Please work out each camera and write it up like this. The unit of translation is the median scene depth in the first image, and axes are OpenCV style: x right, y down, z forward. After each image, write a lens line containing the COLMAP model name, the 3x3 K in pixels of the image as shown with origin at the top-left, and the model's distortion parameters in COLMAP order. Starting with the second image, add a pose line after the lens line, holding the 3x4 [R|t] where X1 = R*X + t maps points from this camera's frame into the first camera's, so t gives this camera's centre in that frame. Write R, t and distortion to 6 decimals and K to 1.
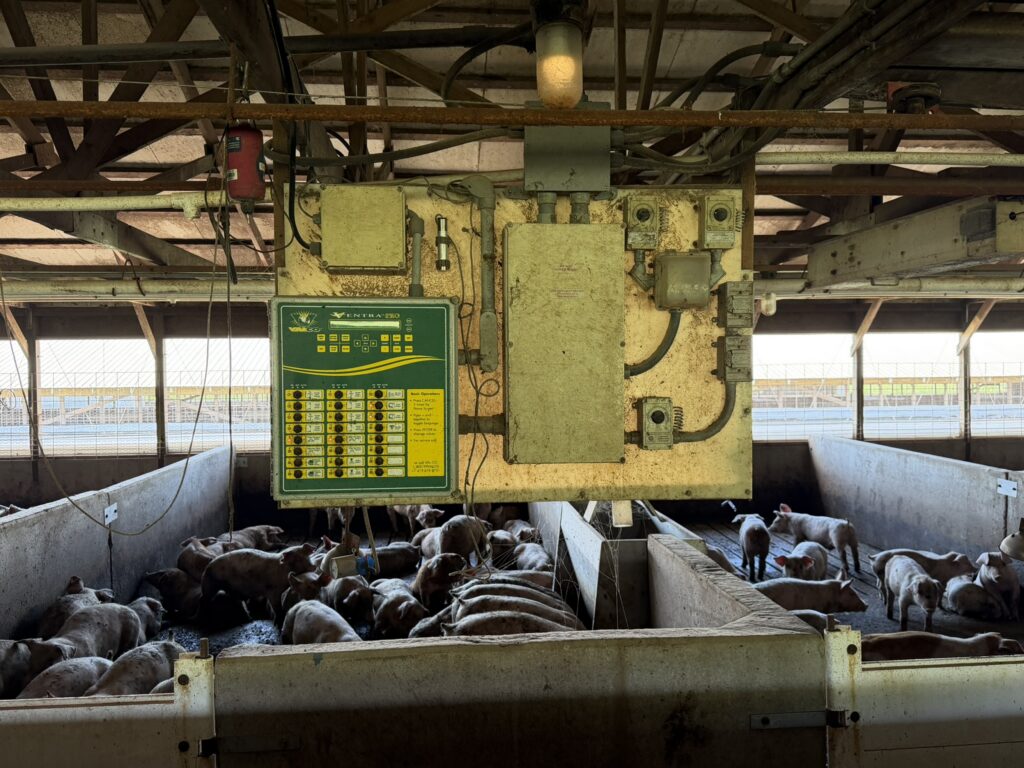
lens RADIAL K [[945.9, 0, 512.0], [0, 945.9, 384.0], [0, 0, 1]] dist [0.218195, -0.554823]
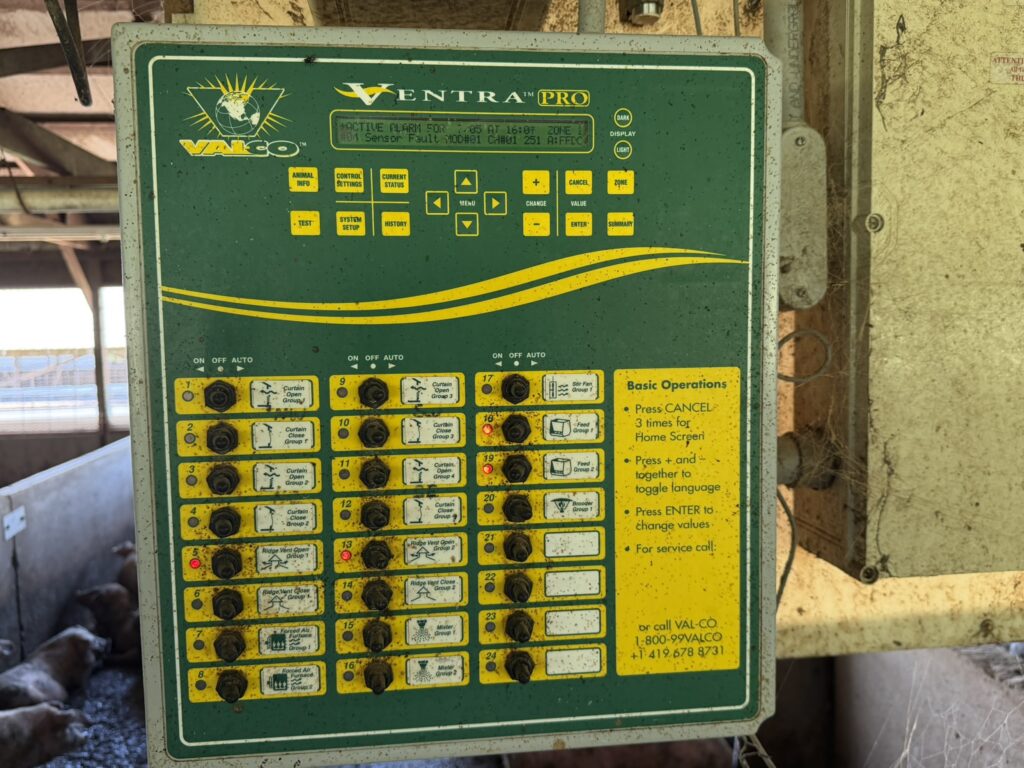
lens RADIAL K [[945.9, 0, 512.0], [0, 945.9, 384.0], [0, 0, 1]] dist [0.218195, -0.554823]
pose [[0.999593, -0.013474, 0.025129, -0.148272], [0.012272, 0.998801, 0.047390, -0.003882], [-0.025738, -0.047062, 0.998560, 0.722586]]
